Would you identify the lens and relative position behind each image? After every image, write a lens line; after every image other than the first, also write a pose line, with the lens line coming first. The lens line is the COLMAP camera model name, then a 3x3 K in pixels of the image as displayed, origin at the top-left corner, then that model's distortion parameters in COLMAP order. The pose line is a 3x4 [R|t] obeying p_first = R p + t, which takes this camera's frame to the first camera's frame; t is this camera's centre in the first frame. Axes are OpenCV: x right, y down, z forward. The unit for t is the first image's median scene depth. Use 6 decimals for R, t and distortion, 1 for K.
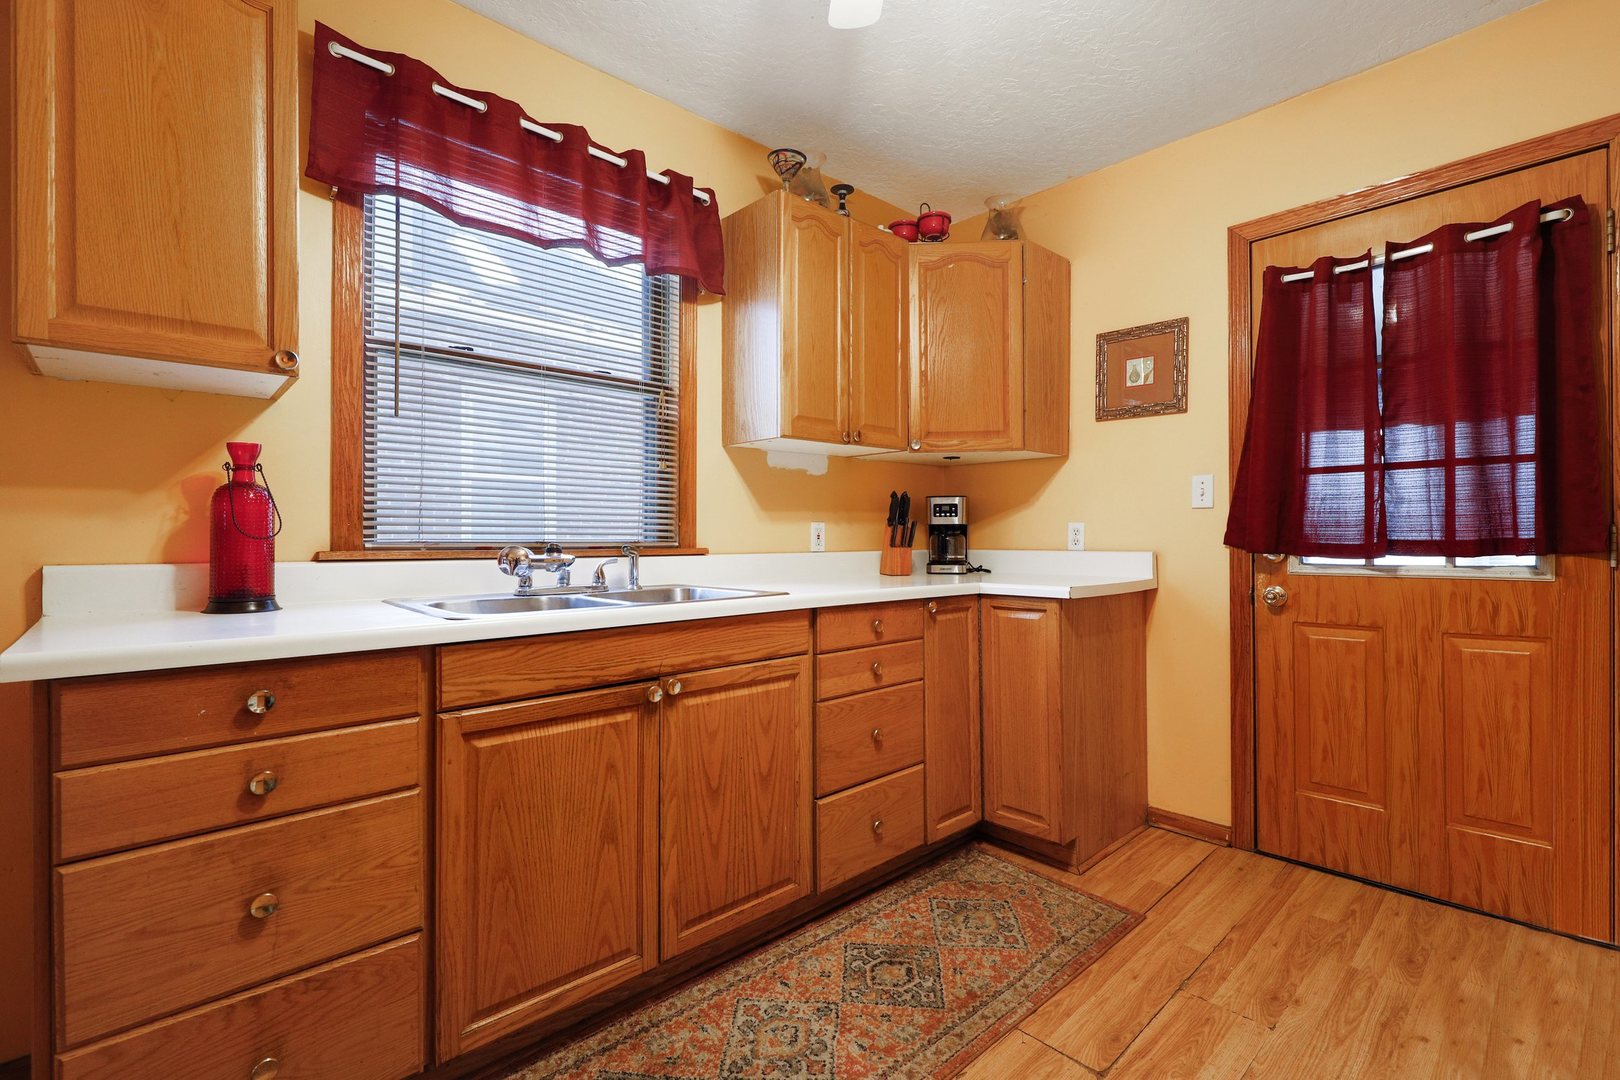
lens RADIAL K [[742.4, 0, 827.1], [0, 742.4, 533.0], [0, 0, 1]] dist [-0.000476, 0.000971]
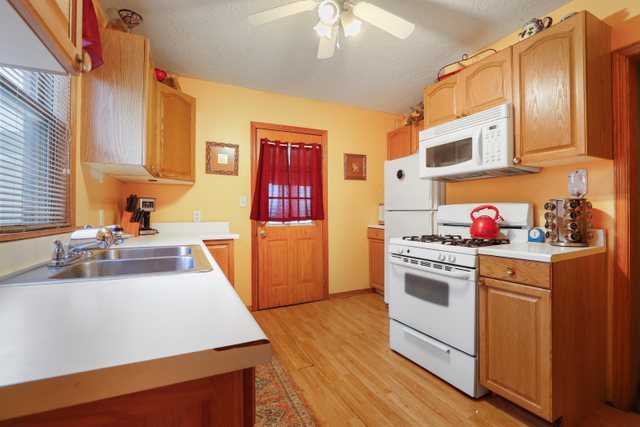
lens RADIAL K [[293.3, 0, 326.7], [0, 293.3, 210.7], [0, 0, 1]] dist [-0.000476, 0.000971]
pose [[0.298959, 0.010794, 0.954205, -0.608721], [-0.001208, 0.999940, -0.010933, -0.005767], [-0.954265, 0.002116, 0.298954, 0.314009]]
